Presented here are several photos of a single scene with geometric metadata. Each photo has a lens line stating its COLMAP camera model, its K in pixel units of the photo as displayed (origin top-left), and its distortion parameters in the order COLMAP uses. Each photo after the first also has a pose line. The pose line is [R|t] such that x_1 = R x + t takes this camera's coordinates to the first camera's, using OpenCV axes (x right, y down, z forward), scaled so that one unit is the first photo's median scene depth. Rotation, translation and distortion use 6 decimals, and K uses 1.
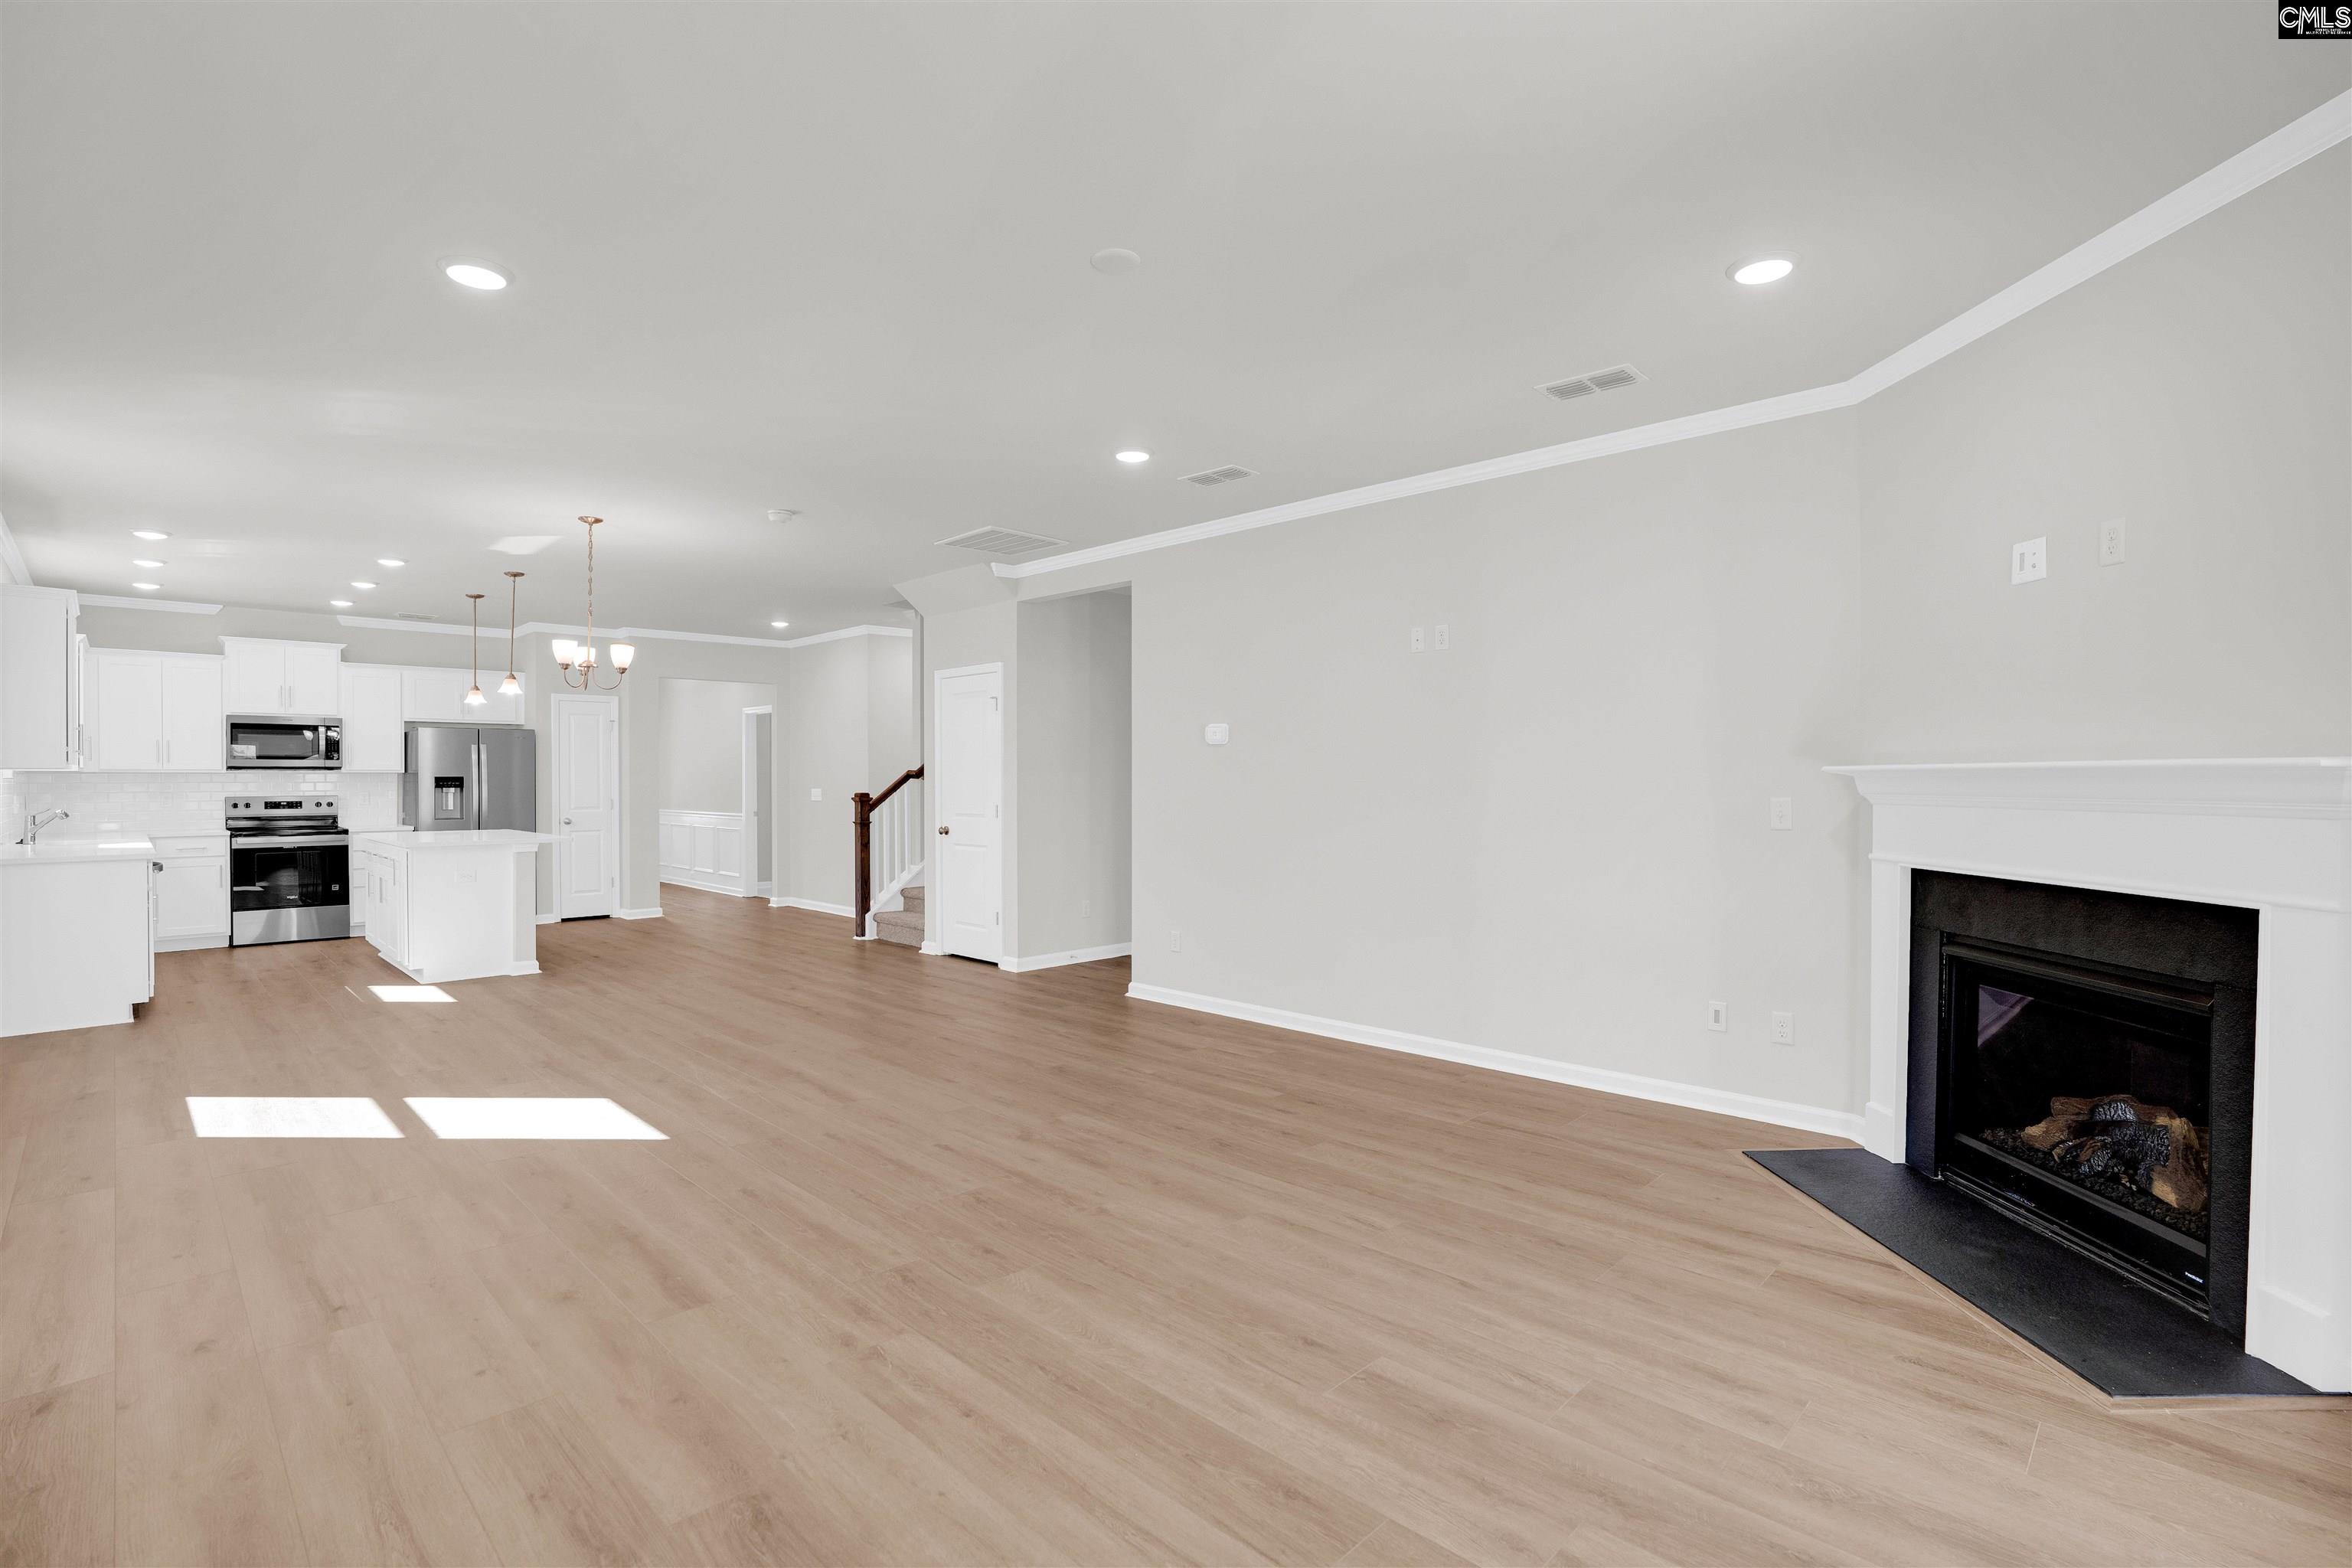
lens RADIAL K [[1105.3, 0, 1185.3], [0, 1105.3, 787.8], [0, 0, 1]] dist [-0.068280, 0.027478]
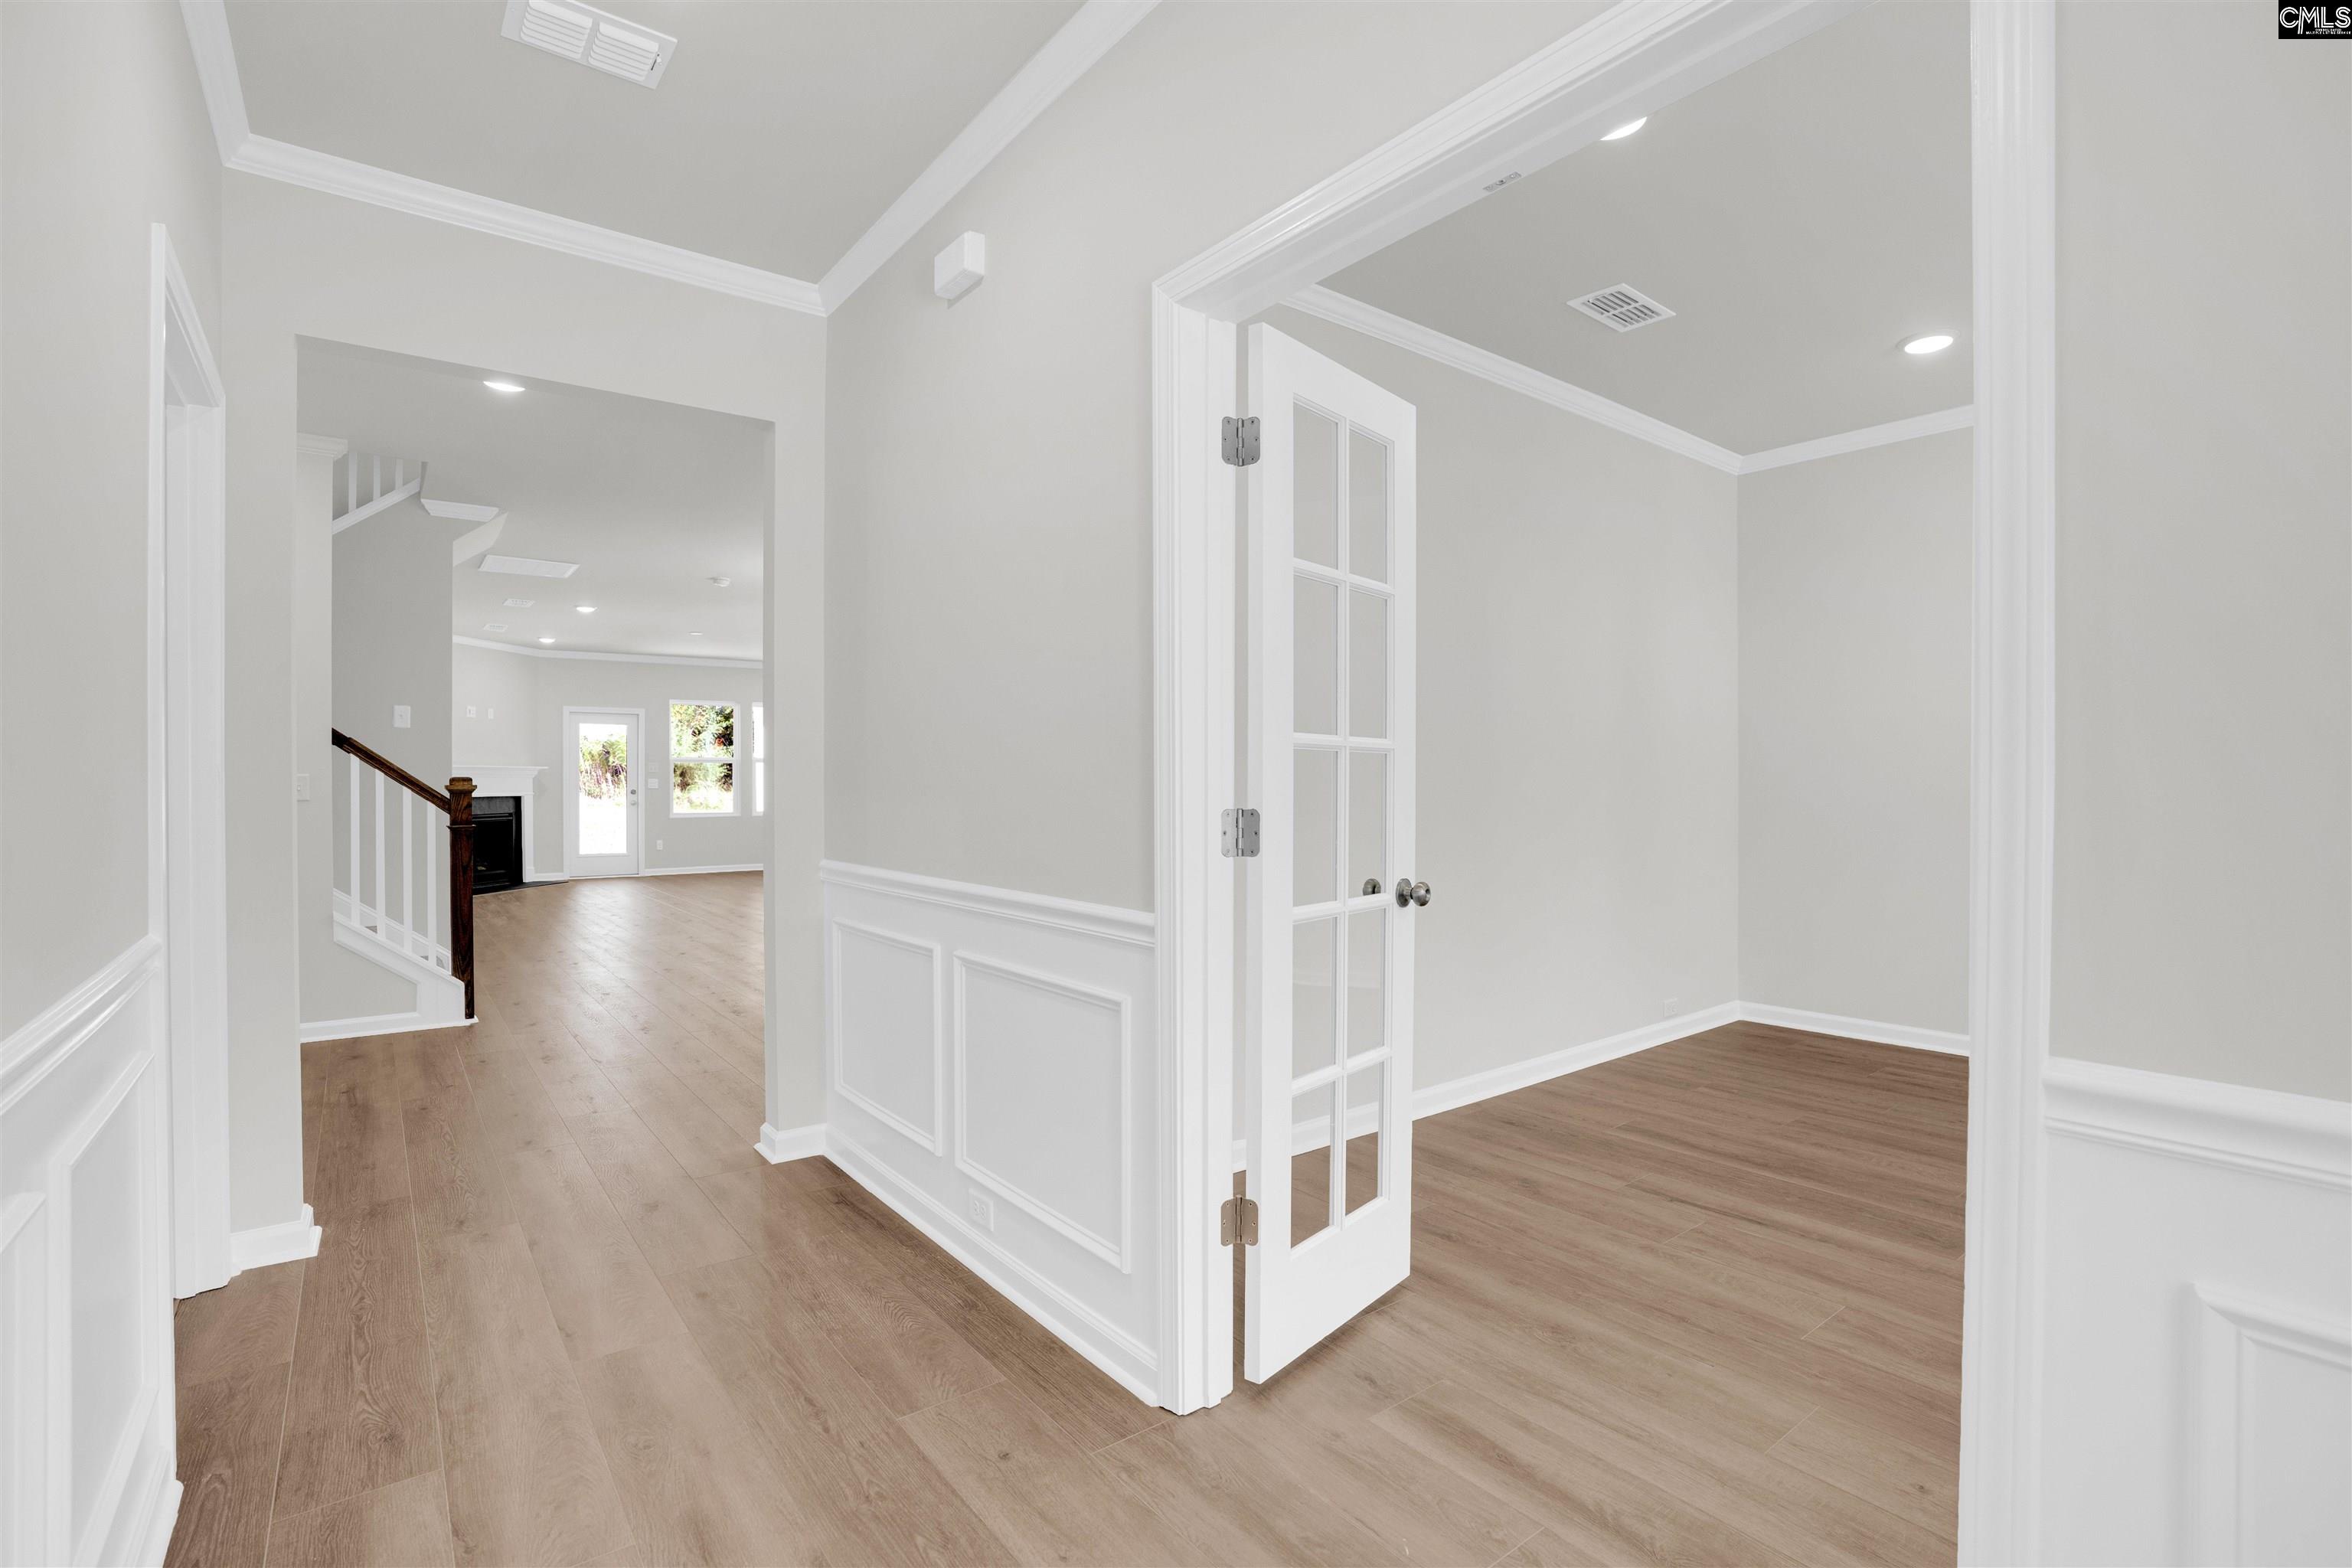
lens RADIAL K [[1075.1, 0, 1176.0], [0, 1075.1, 784.0], [0, 0, 1]] dist [-0.041403, 0.000375]
pose [[-0.989970, 0.001922, 0.141268, -0.951865], [0.003517, 0.999933, 0.011037, 0.003905], [-0.141237, 0.011423, -0.989910, 1.883250]]
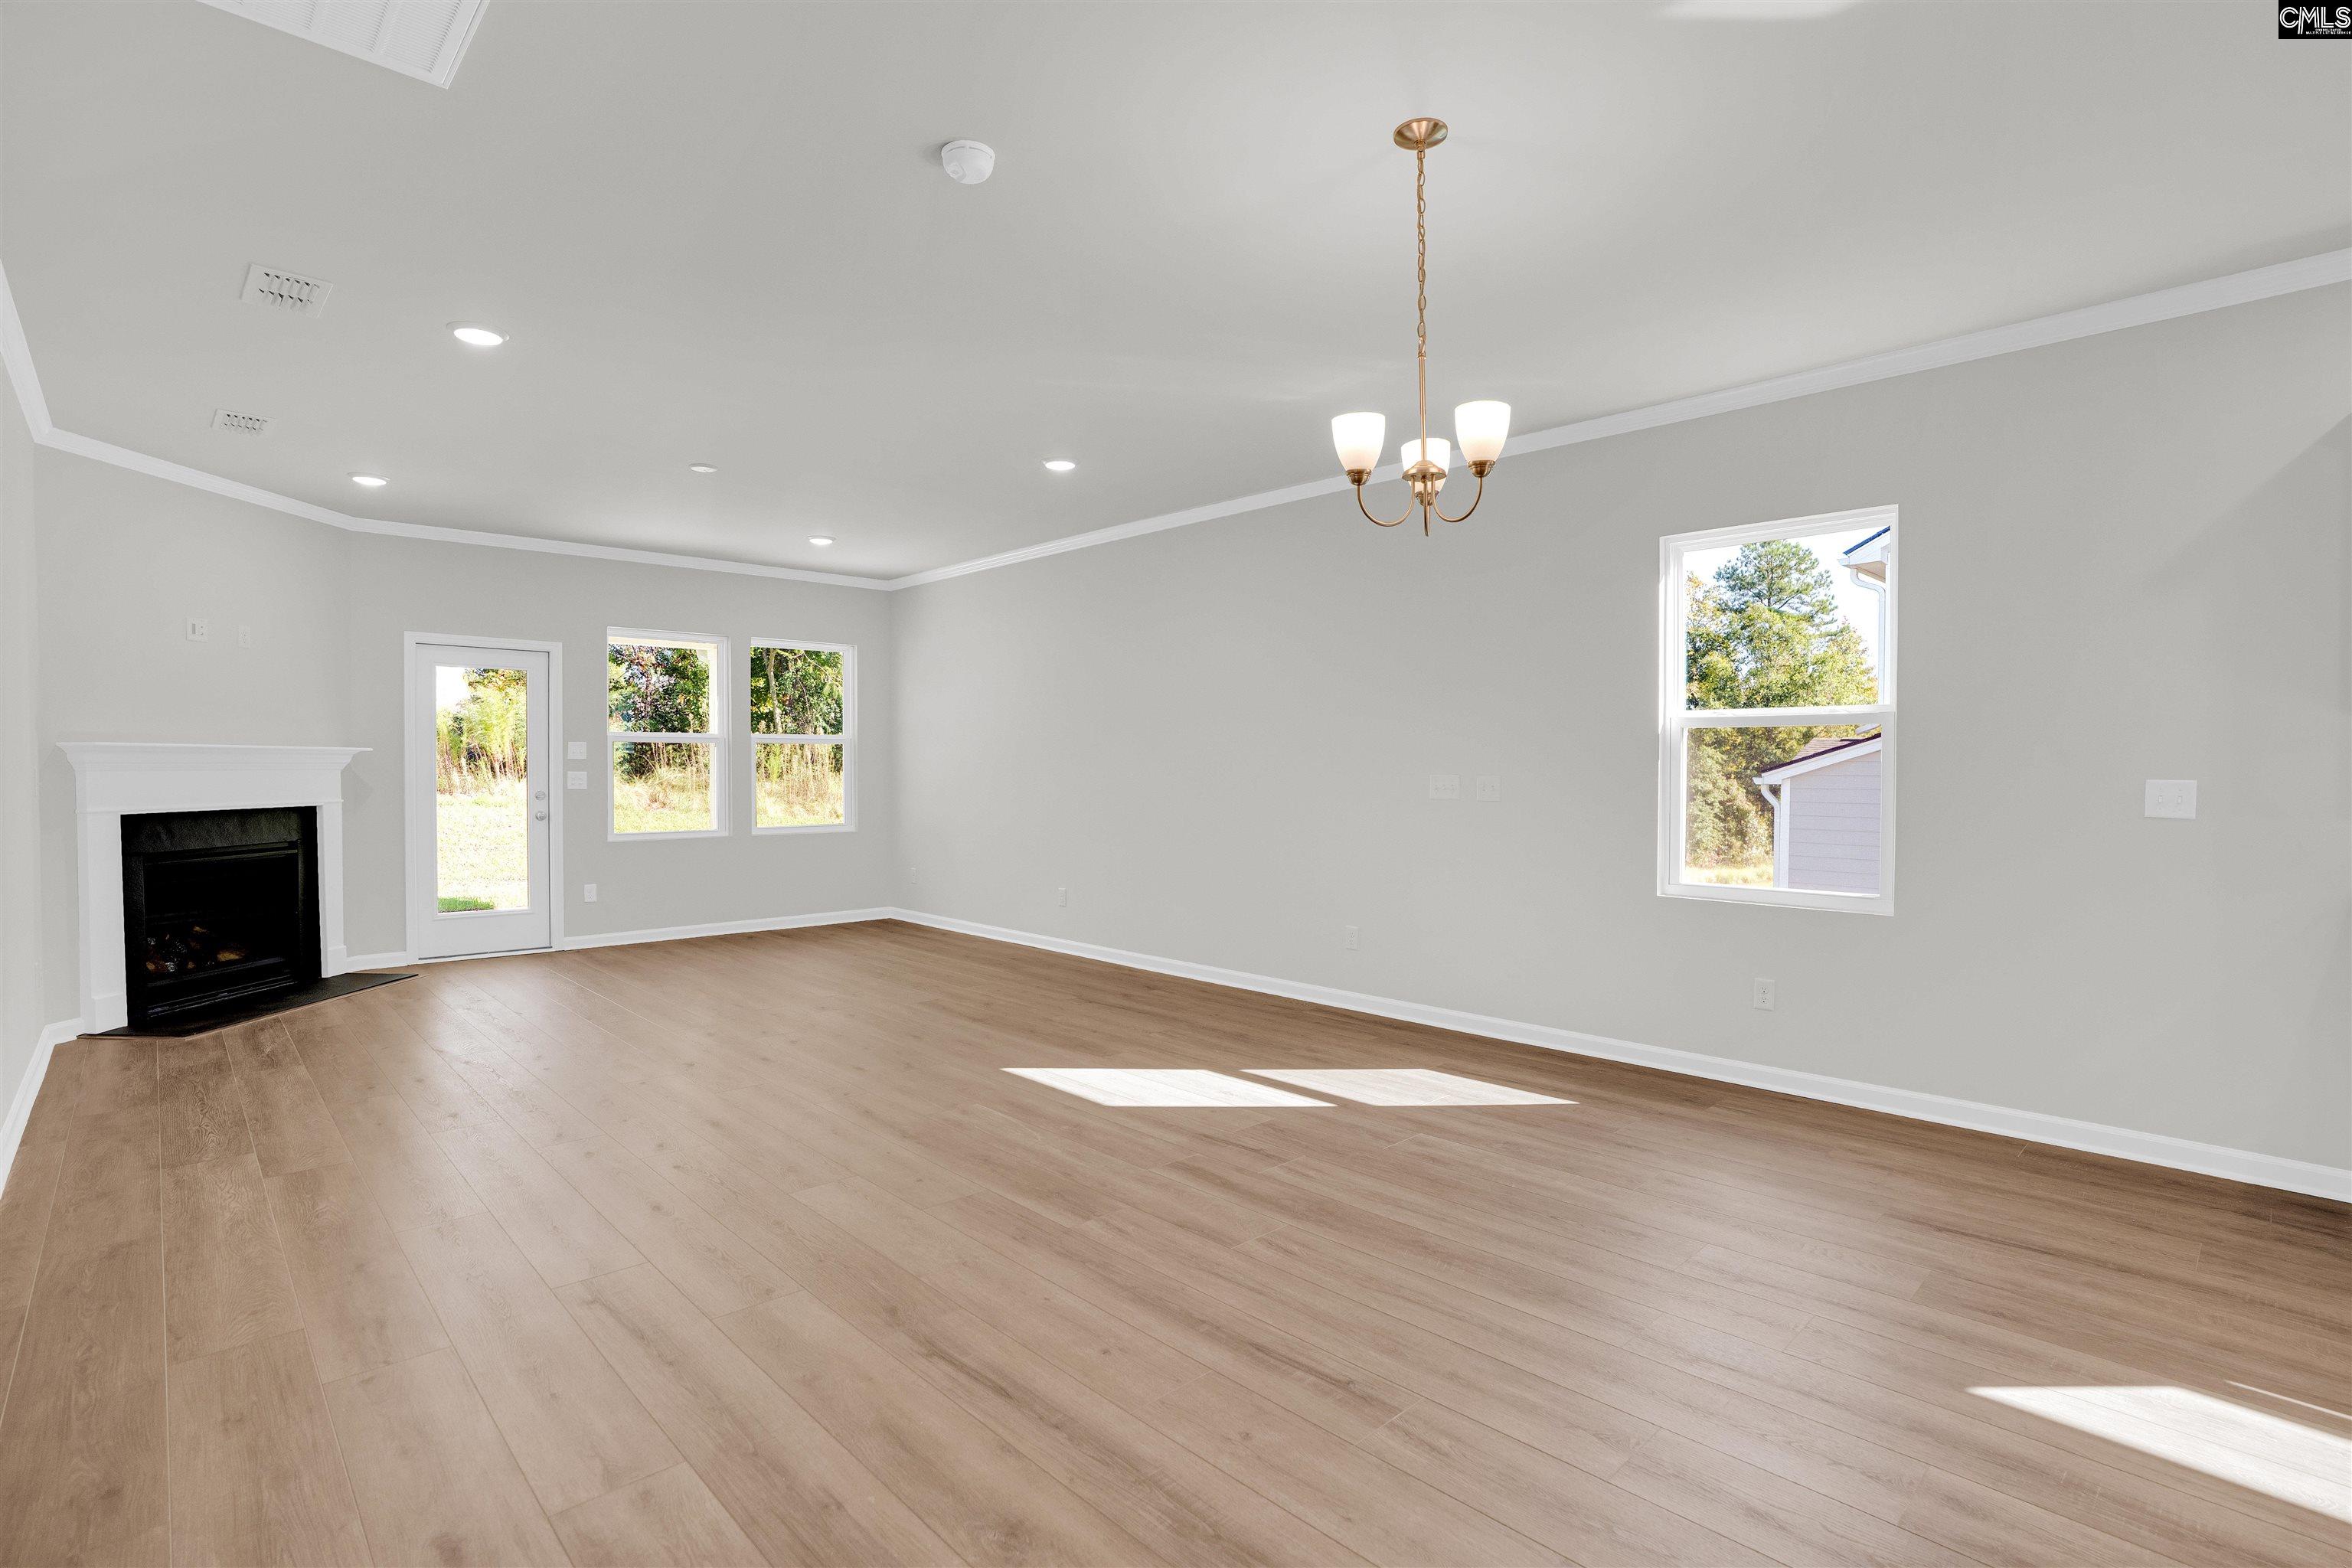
lens RADIAL K [[1105.3, 0, 1185.3], [0, 1105.3, 787.8], [0, 0, 1]] dist [-0.068280, 0.027478]
pose [[-0.999622, -0.001460, 0.027446, -0.388587], [-0.000672, 0.999588, 0.028678, -0.001473], [-0.027477, 0.028649, -0.999212, 1.183753]]
